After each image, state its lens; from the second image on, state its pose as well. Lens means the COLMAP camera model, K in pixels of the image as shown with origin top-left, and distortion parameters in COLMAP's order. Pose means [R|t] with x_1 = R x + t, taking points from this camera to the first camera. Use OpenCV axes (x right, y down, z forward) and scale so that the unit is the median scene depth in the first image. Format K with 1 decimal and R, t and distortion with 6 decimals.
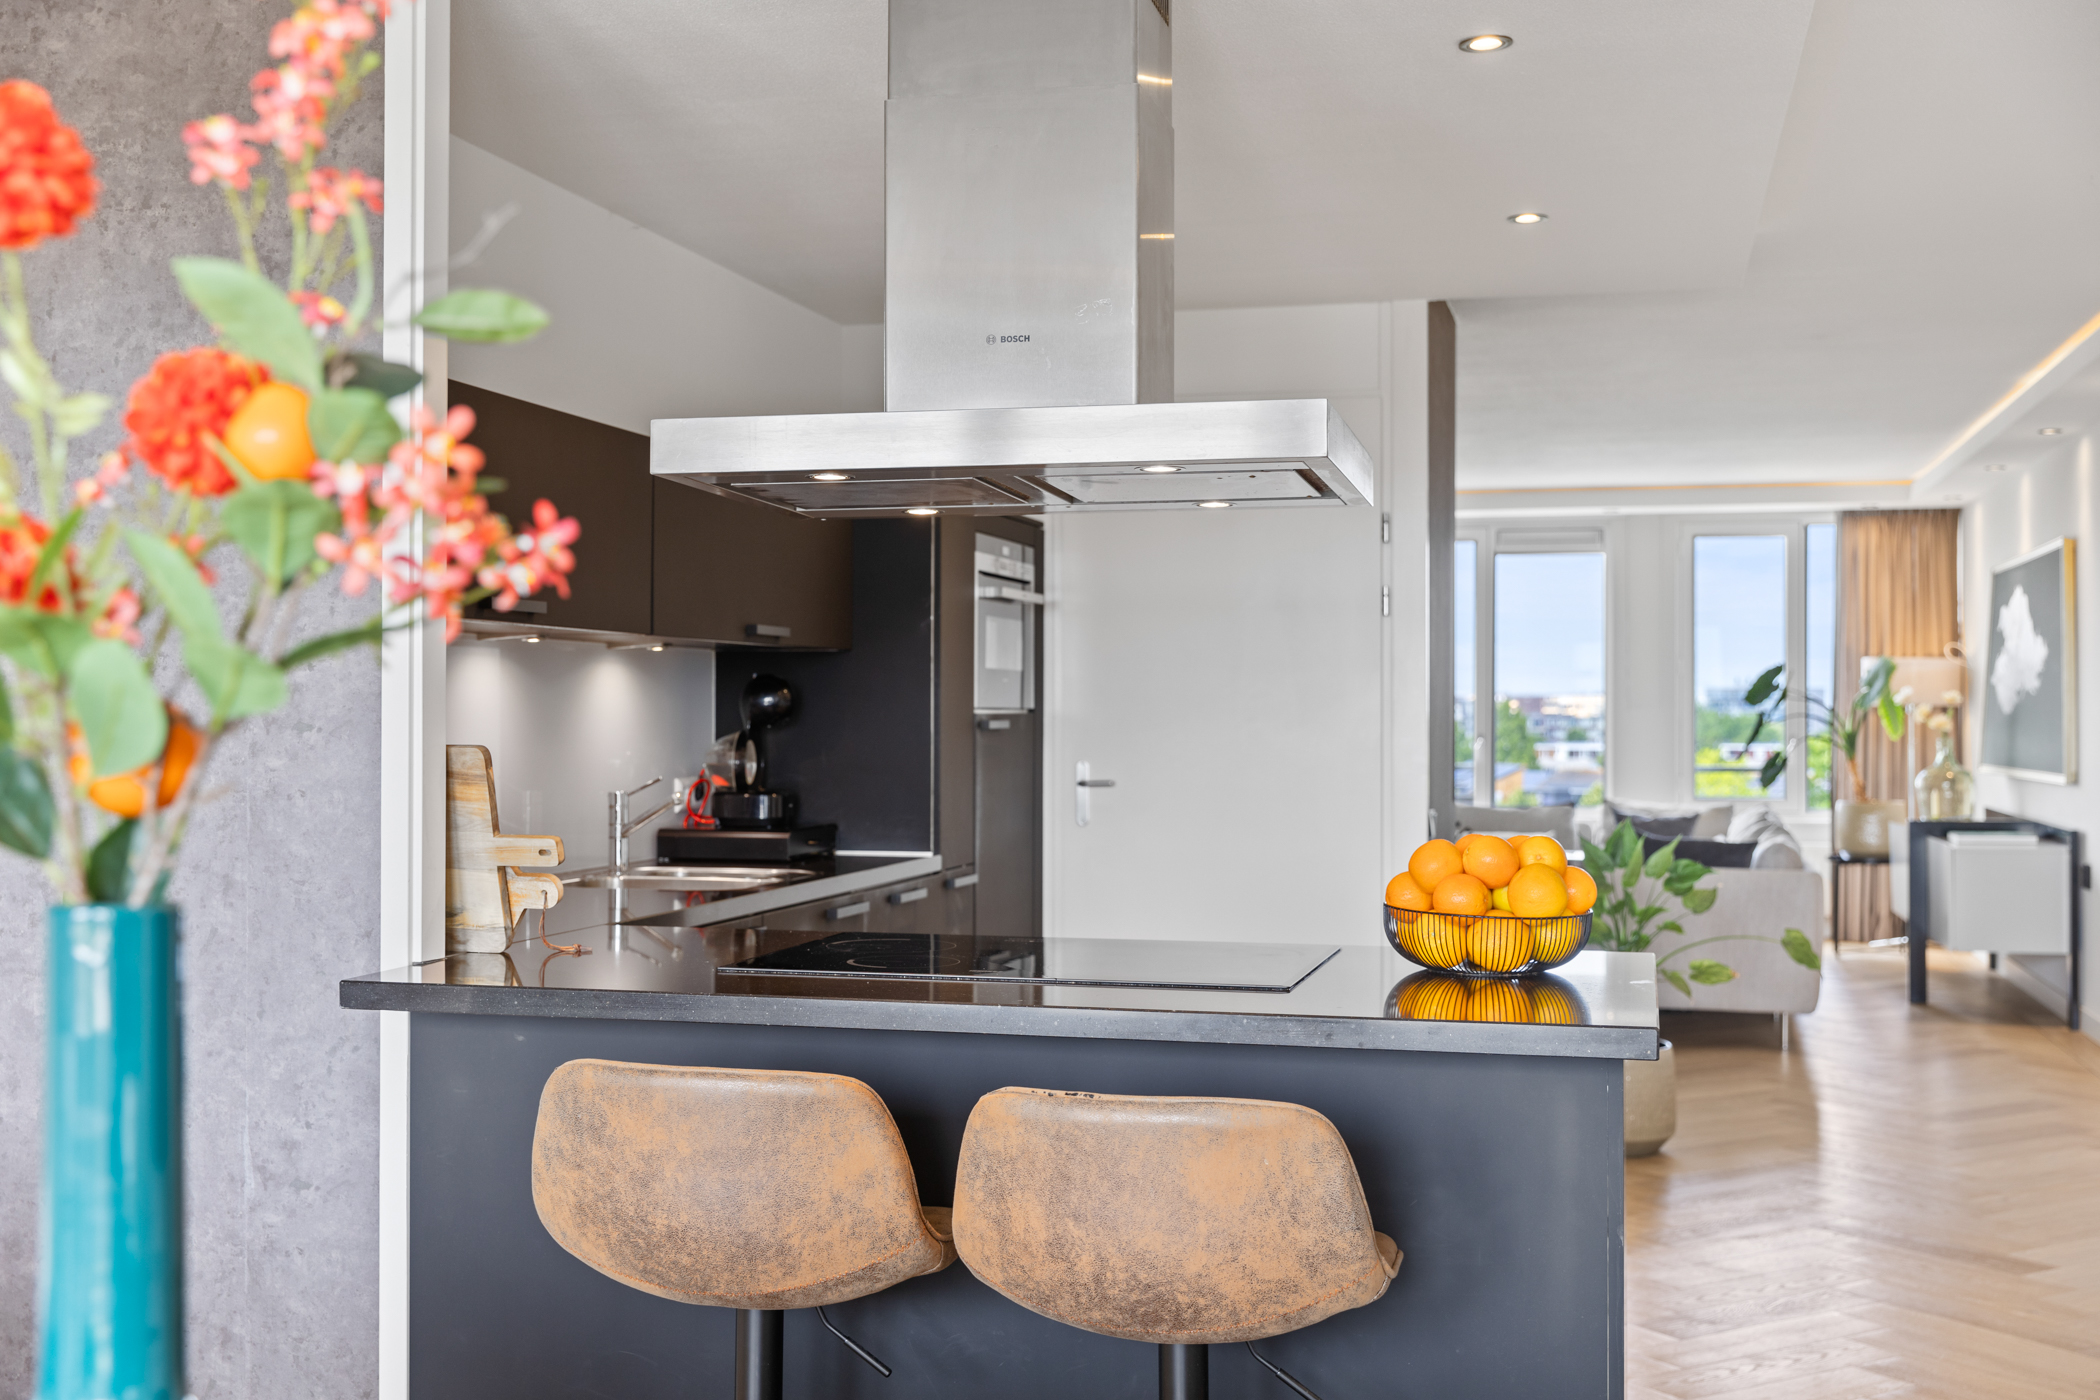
lens RADIAL K [[2366.4, 0, 1018.4], [0, 2366.4, 710.8], [0, 0, 1]] dist [0.006176, 0.023600]
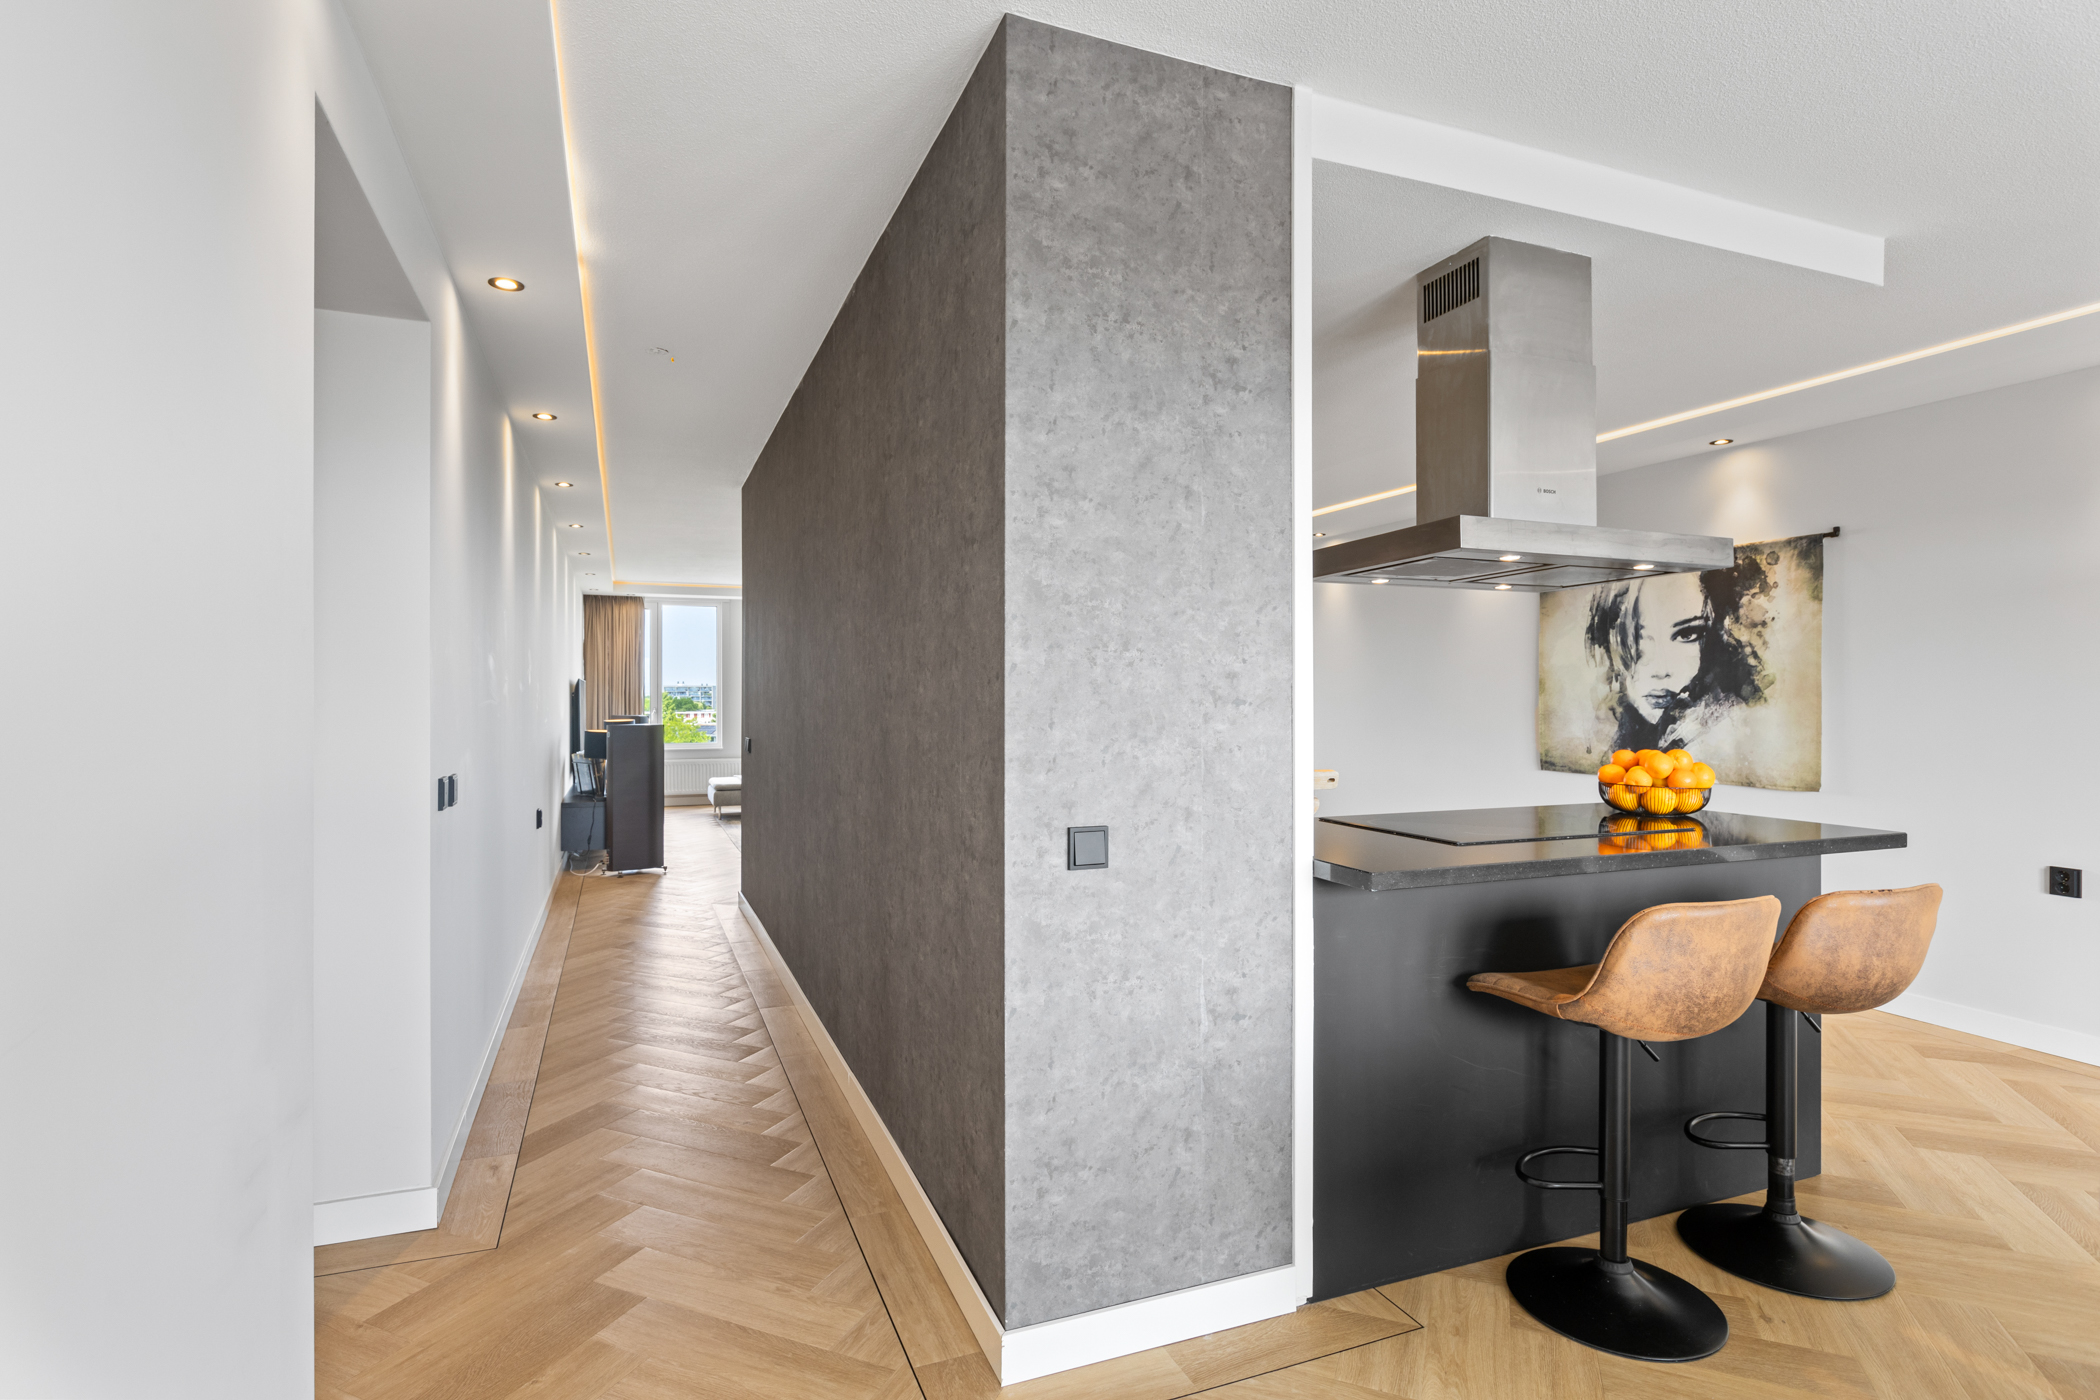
lens RADIAL K [[1051.4, 0, 1038.0], [0, 1051.4, 696.6], [0, 0, 1]] dist [-0.001194, 0.000404]
pose [[0.800134, -0.001382, 0.599820, -0.682172], [0.001529, 0.999999, 0.000264, 0.002715], [-0.599820, 0.000706, 0.800135, 0.483123]]
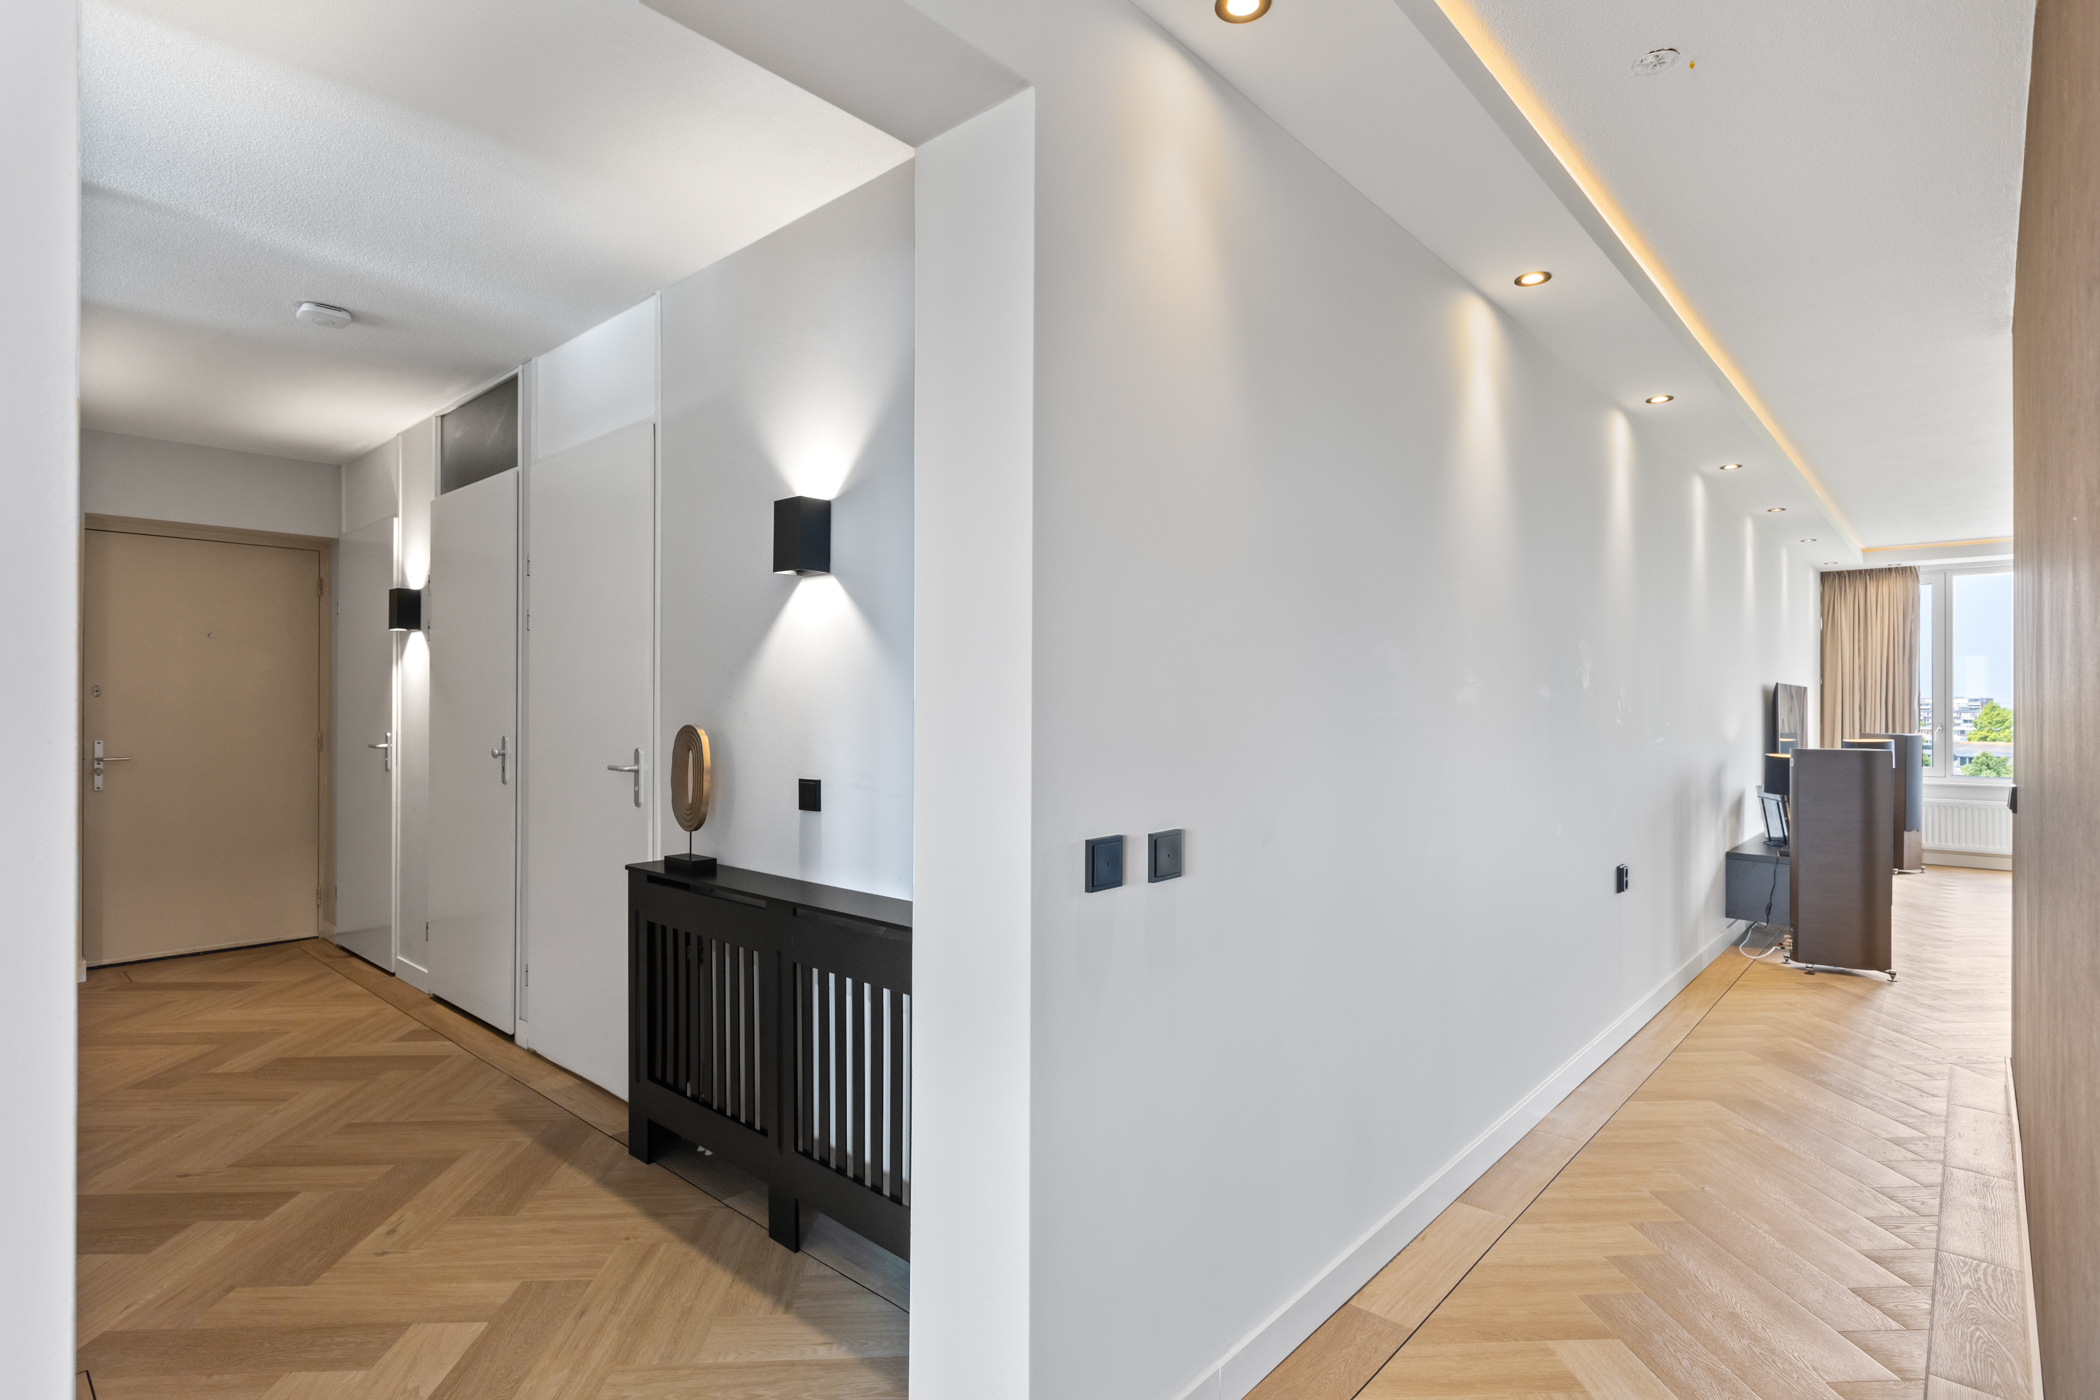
lens RADIAL K [[1051.4, 0, 1038.0], [0, 1051.4, 696.6], [0, 0, 1]] dist [-0.001194, 0.000404]
pose [[0.894467, 0.000061, -0.447134, -0.416093], [-0.003886, 0.999963, -0.007638, 0.003039], [0.447117, 0.008569, 0.894434, 0.883090]]
